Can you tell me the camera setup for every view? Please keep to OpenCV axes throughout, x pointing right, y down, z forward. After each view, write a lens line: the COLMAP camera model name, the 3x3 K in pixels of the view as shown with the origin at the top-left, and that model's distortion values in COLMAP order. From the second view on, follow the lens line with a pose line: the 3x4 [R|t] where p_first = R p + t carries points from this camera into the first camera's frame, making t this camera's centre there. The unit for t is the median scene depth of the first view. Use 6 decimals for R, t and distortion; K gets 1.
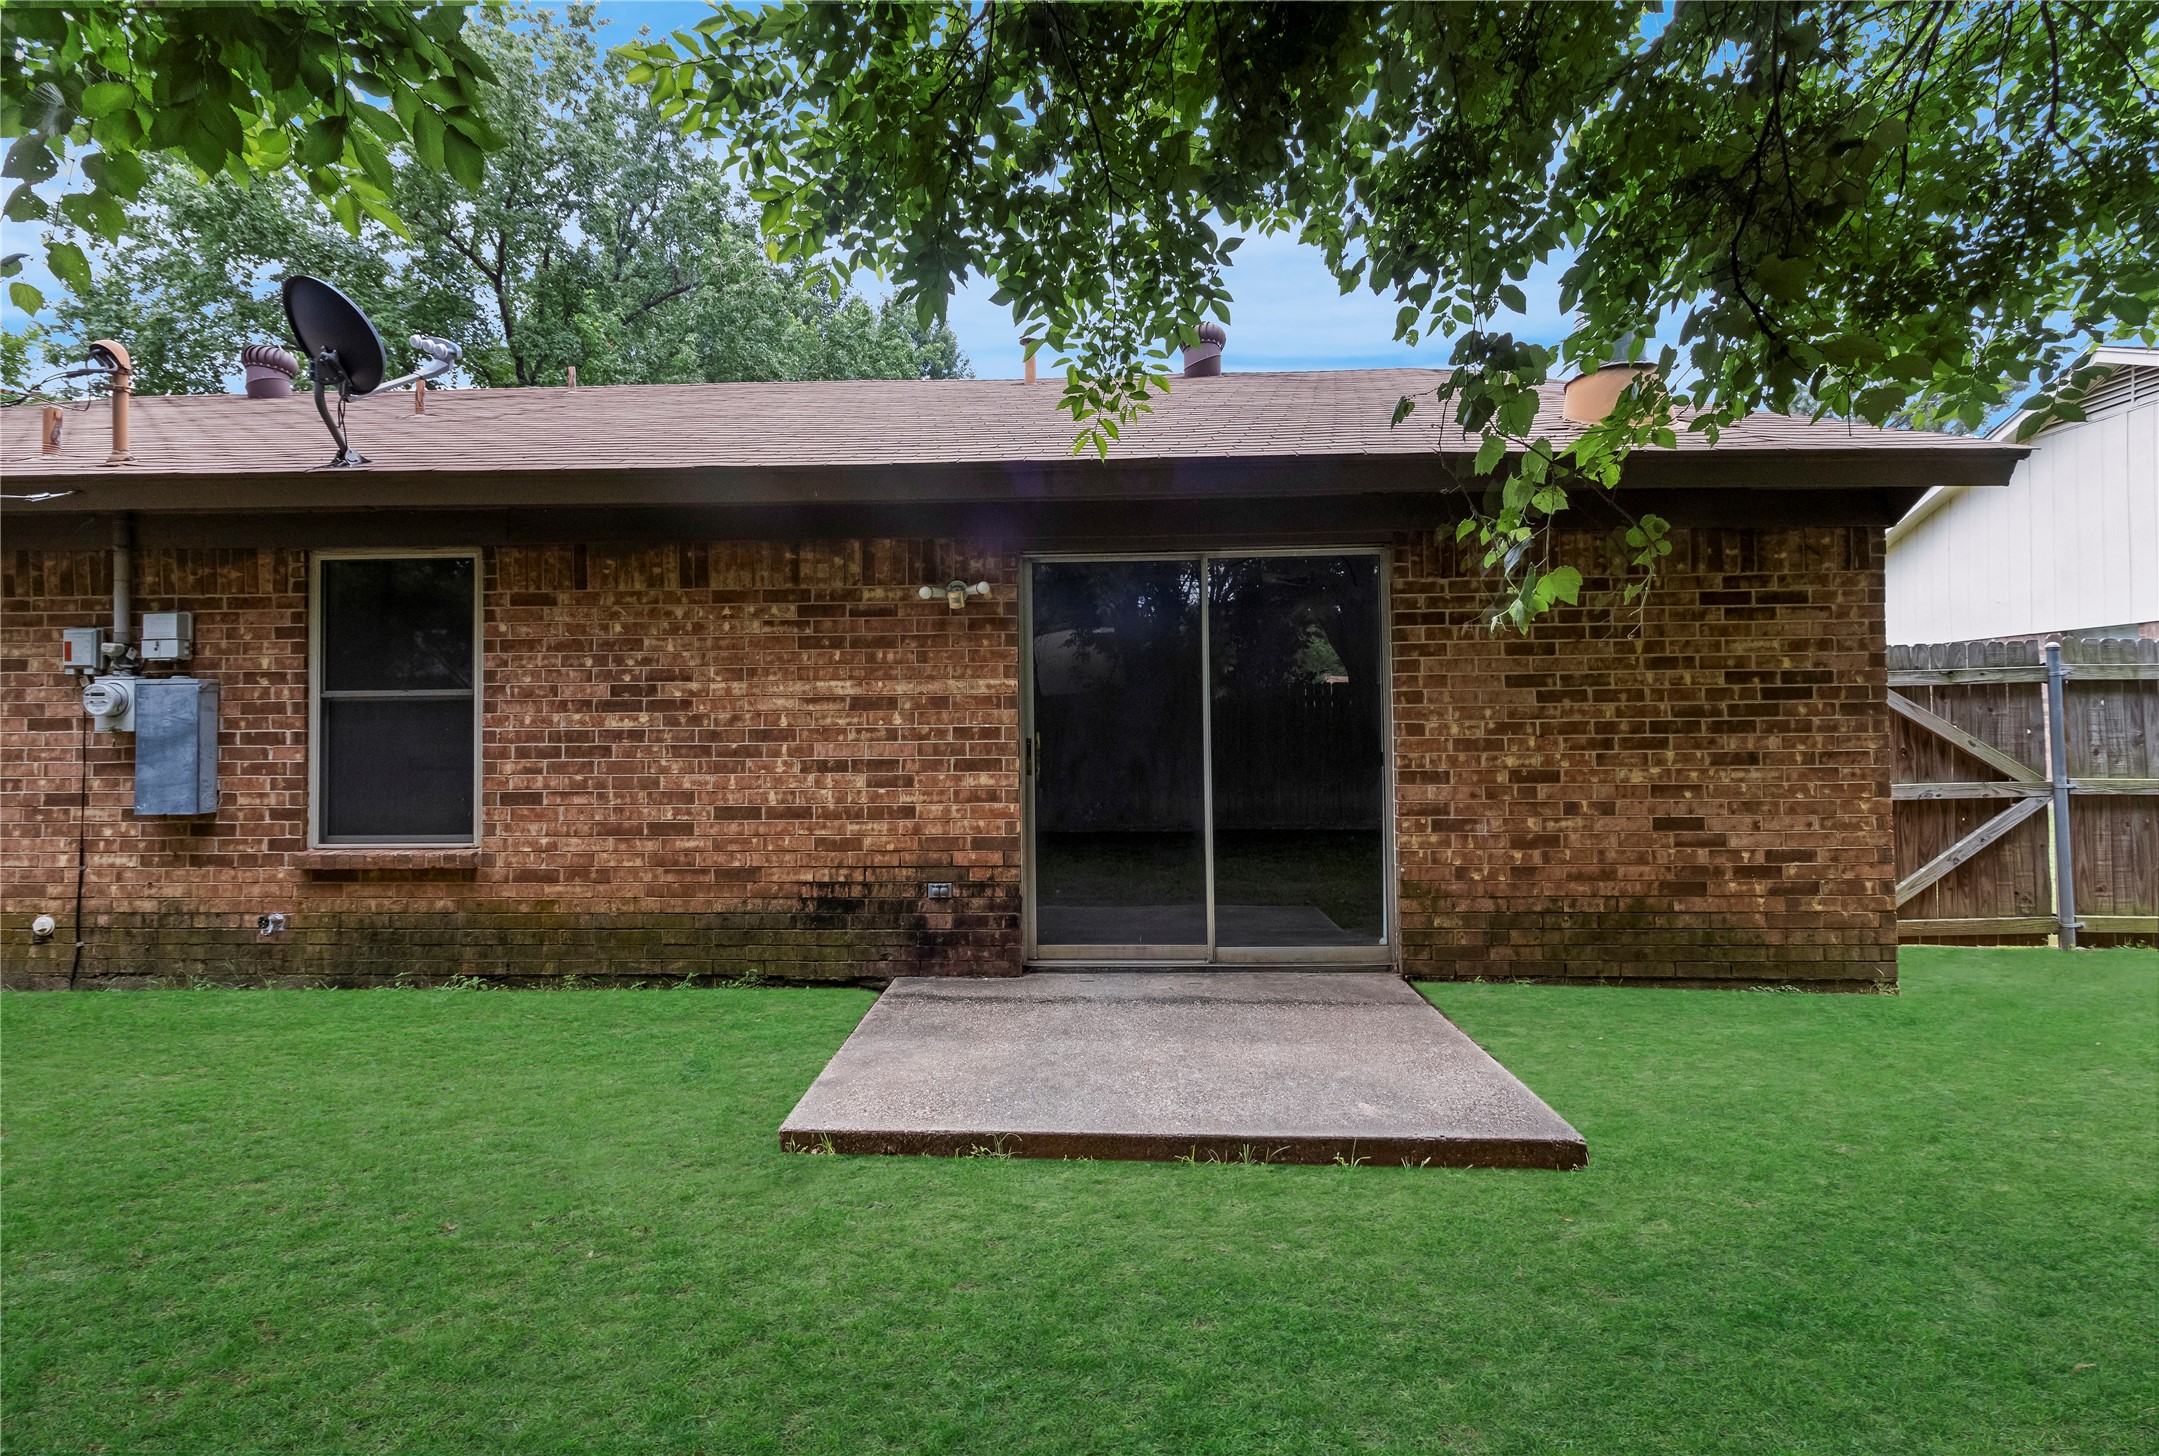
lens RADIAL K [[1010.4, 0, 1076.4], [0, 1010.4, 706.5], [0, 0, 1]] dist [0.001117, 0.000135]
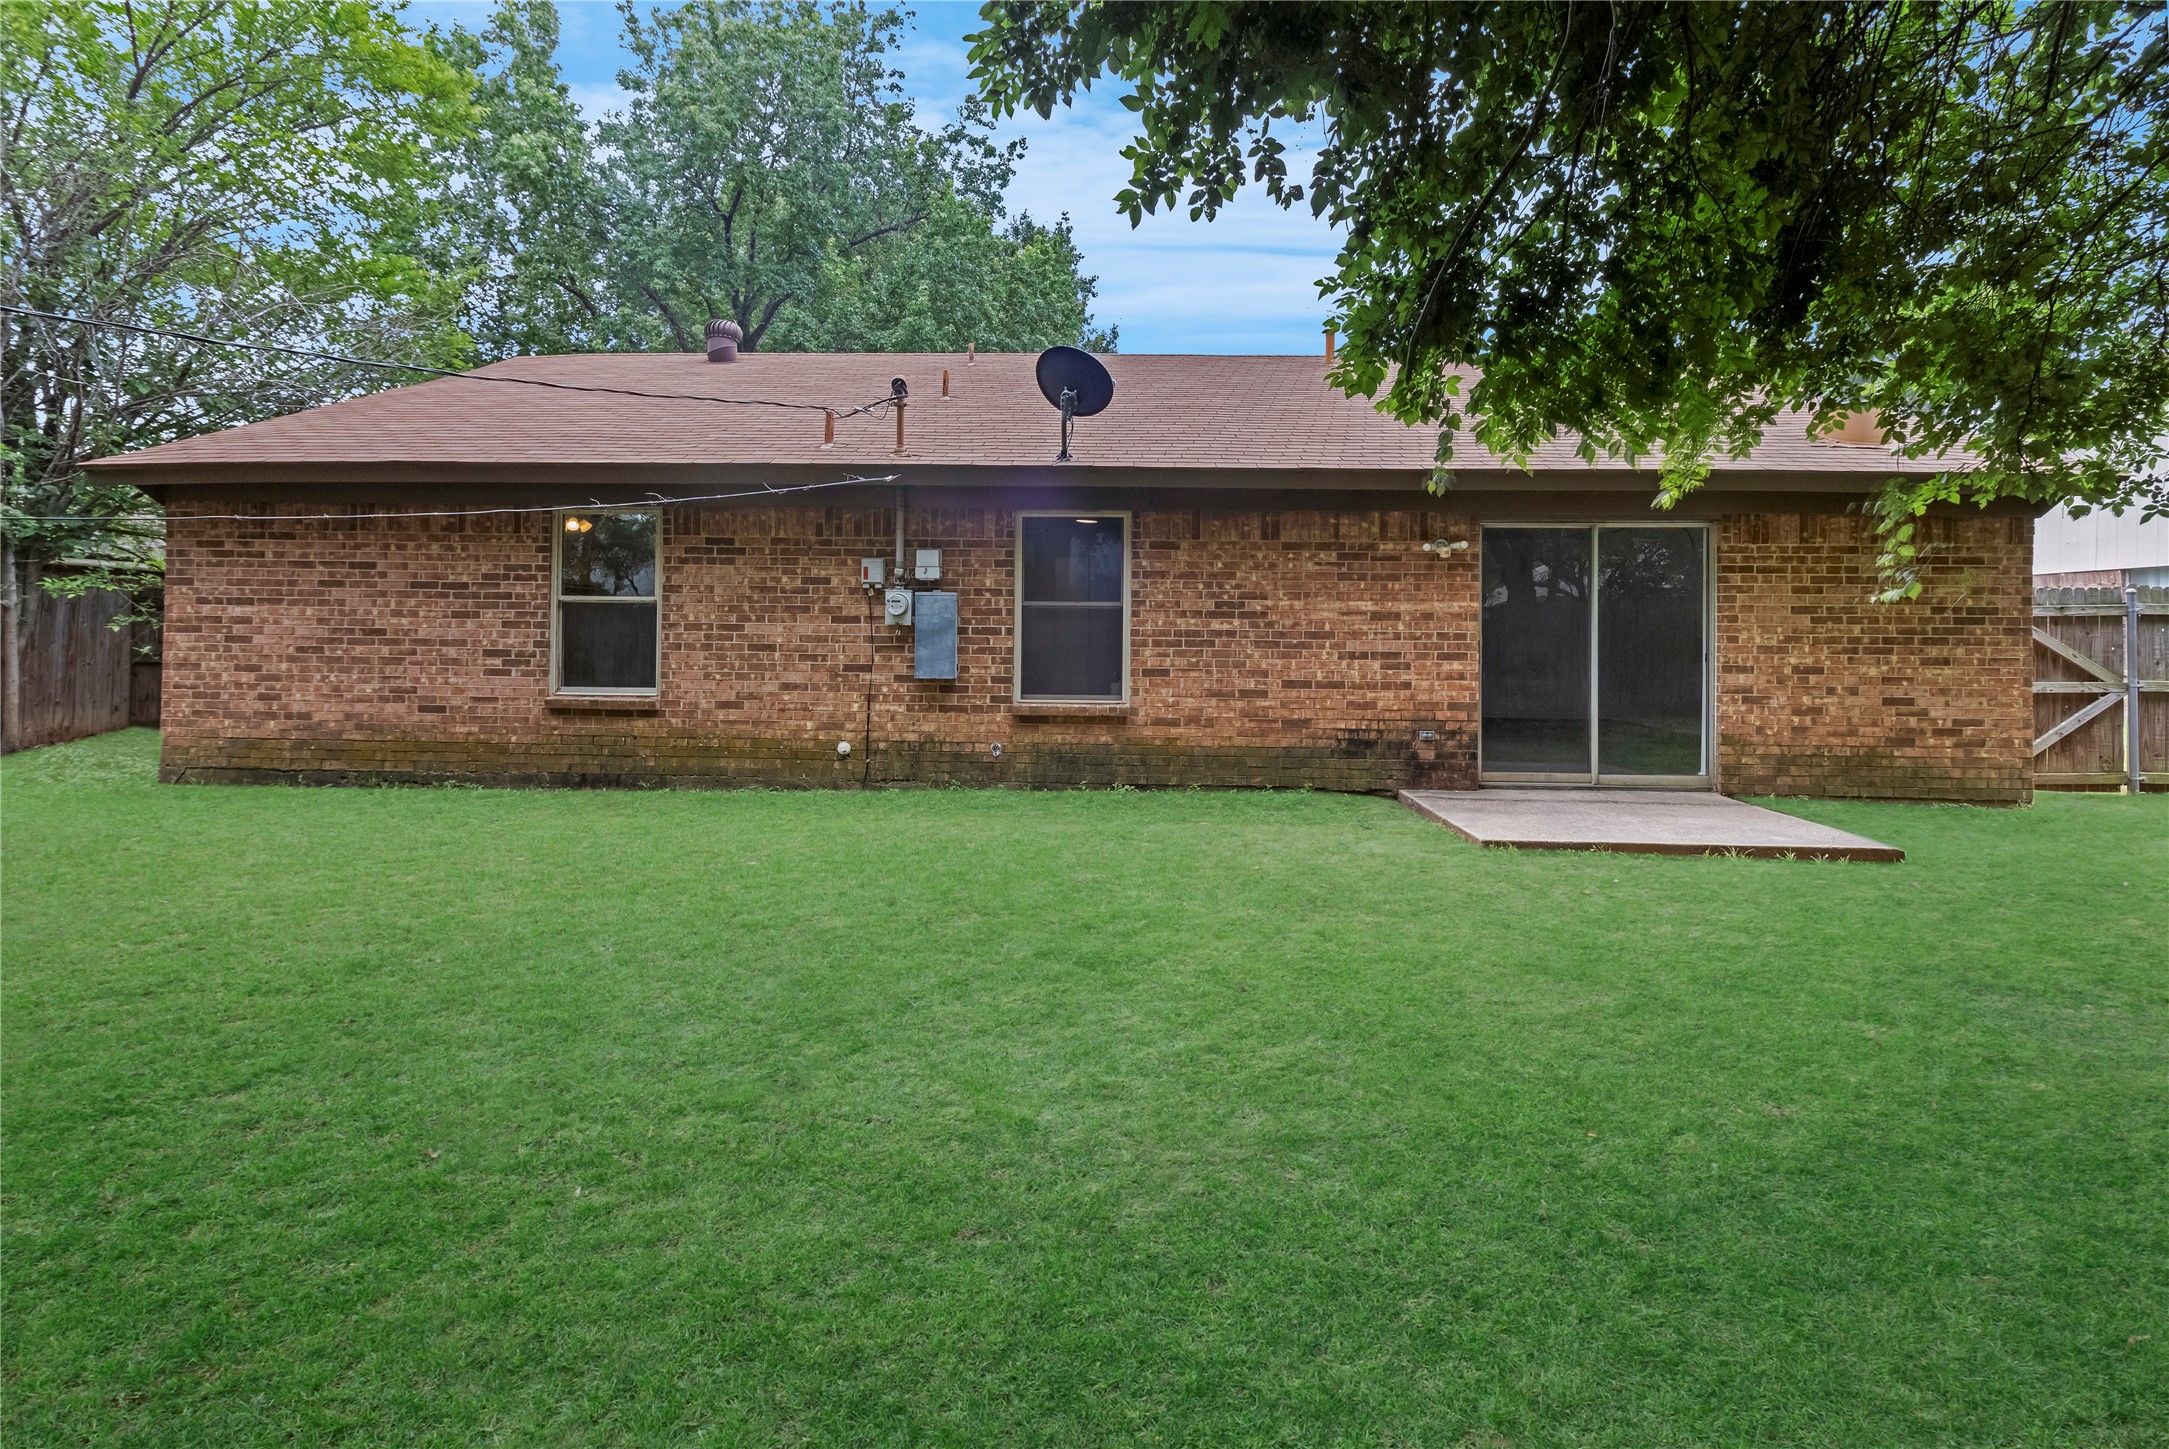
lens RADIAL K [[1018.7, 0, 1110.1], [0, 1018.7, 629.2], [0, 0, 1]] dist [0.002008, -0.000505]
pose [[0.999819, 0.018876, 0.002345, -0.632628], [-0.018918, 0.999633, 0.019416, -0.005595], [-0.001977, -0.019457, 0.999809, -0.584347]]
